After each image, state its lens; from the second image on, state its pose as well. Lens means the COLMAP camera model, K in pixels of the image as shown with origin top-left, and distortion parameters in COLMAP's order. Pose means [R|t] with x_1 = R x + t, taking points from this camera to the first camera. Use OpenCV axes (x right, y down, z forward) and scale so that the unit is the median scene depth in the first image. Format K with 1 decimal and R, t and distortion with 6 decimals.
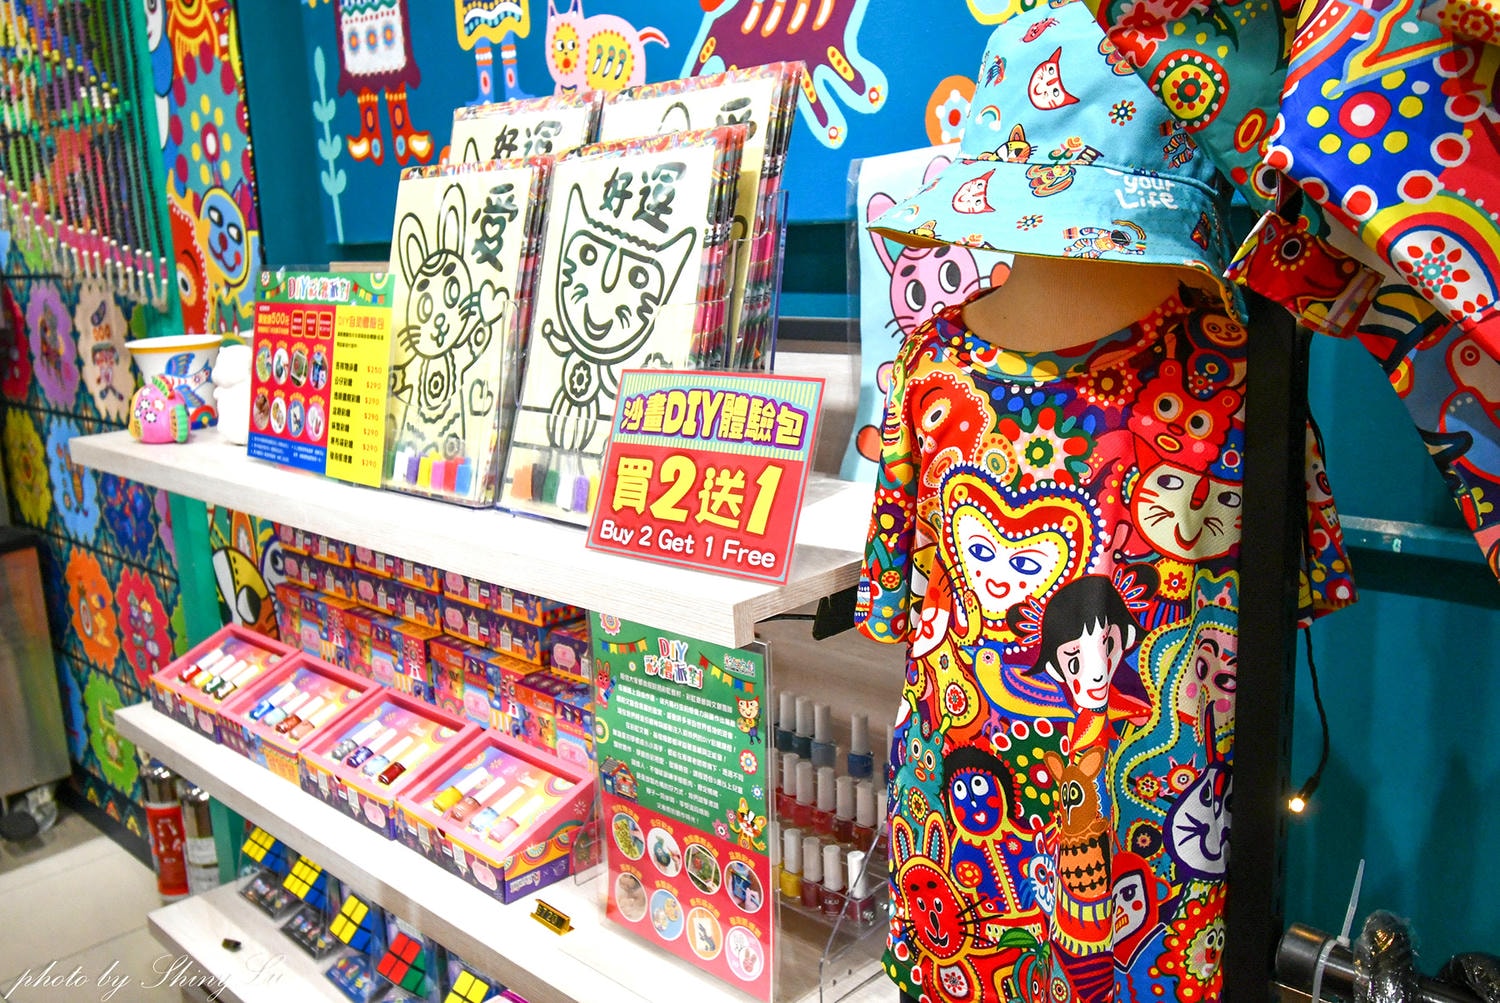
lens RADIAL K [[1292.5, 0, 755.6], [0, 1292.5, 489.0], [0, 0, 1]] dist [0.004420, -0.017717]
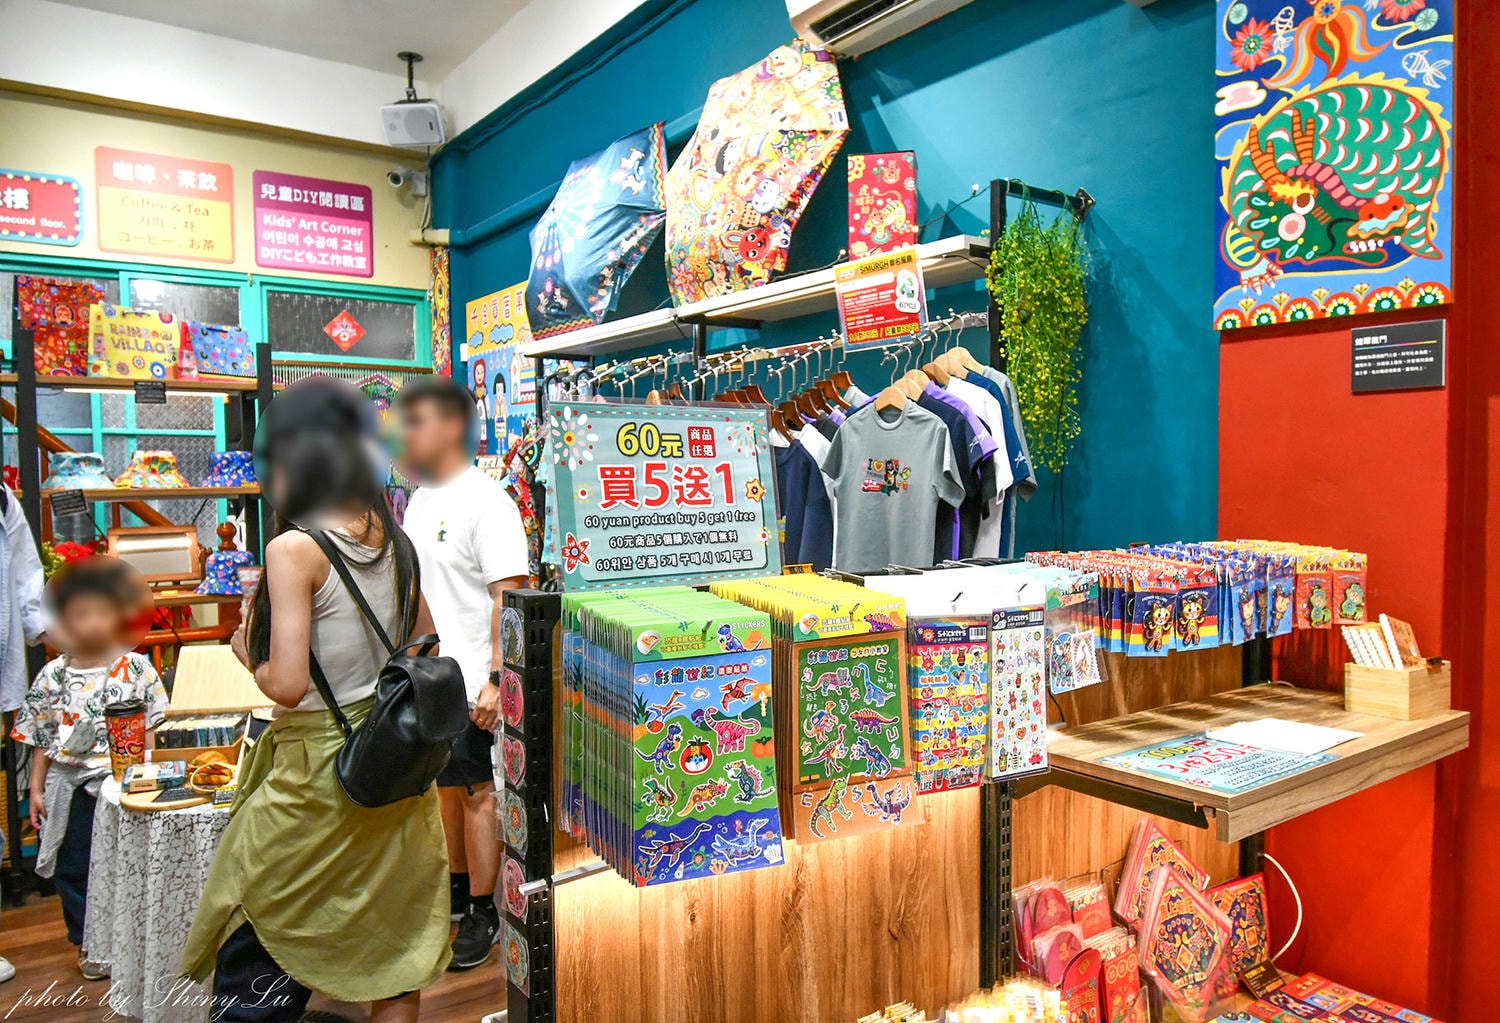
lens RADIAL K [[1053.2, 0, 747.6], [0, 1053.2, 518.0], [0, 0, 1]] dist [0.039866, -0.002346]
pose [[0.981135, 0.040101, -0.189118, 1.172859], [-0.067976, 0.987343, -0.143296, 0.337855], [0.180978, 0.153448, 0.971443, -2.038993]]
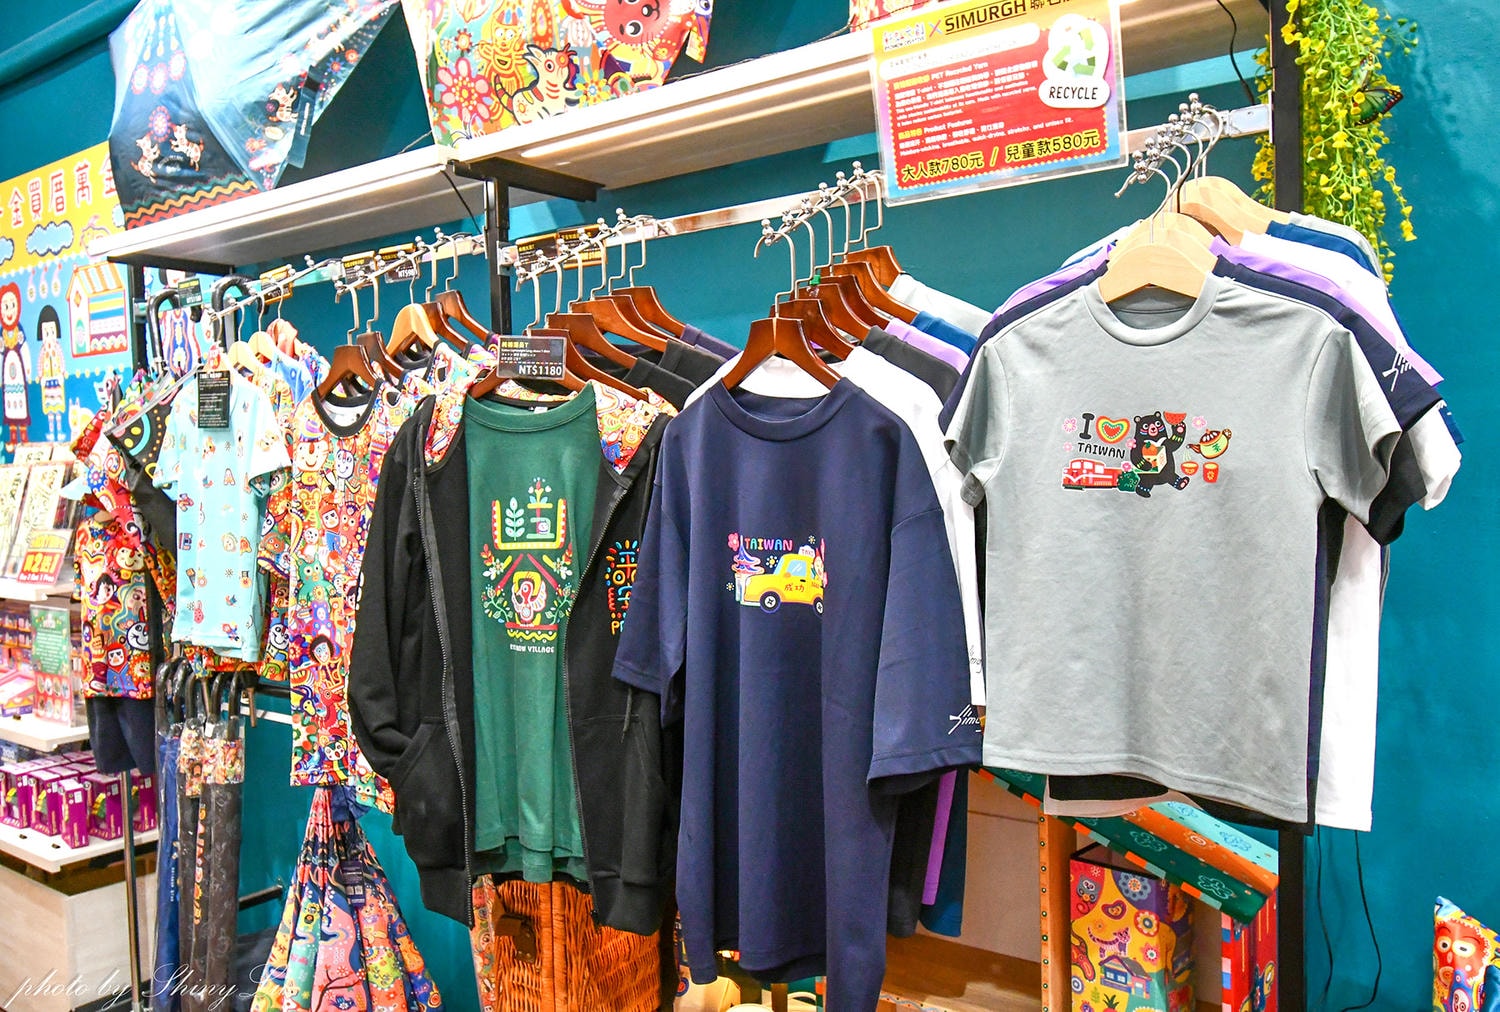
lens RADIAL K [[1194.0, 0, 747.3], [0, 1194.0, 514.8], [0, 0, 1]] dist [0.001491, -0.013979]
pose [[0.992493, 0.003237, 0.122256, 0.803429], [0.015262, 0.988557, -0.150075, 0.212987], [-0.121343, 0.150814, 0.981087, -1.340035]]
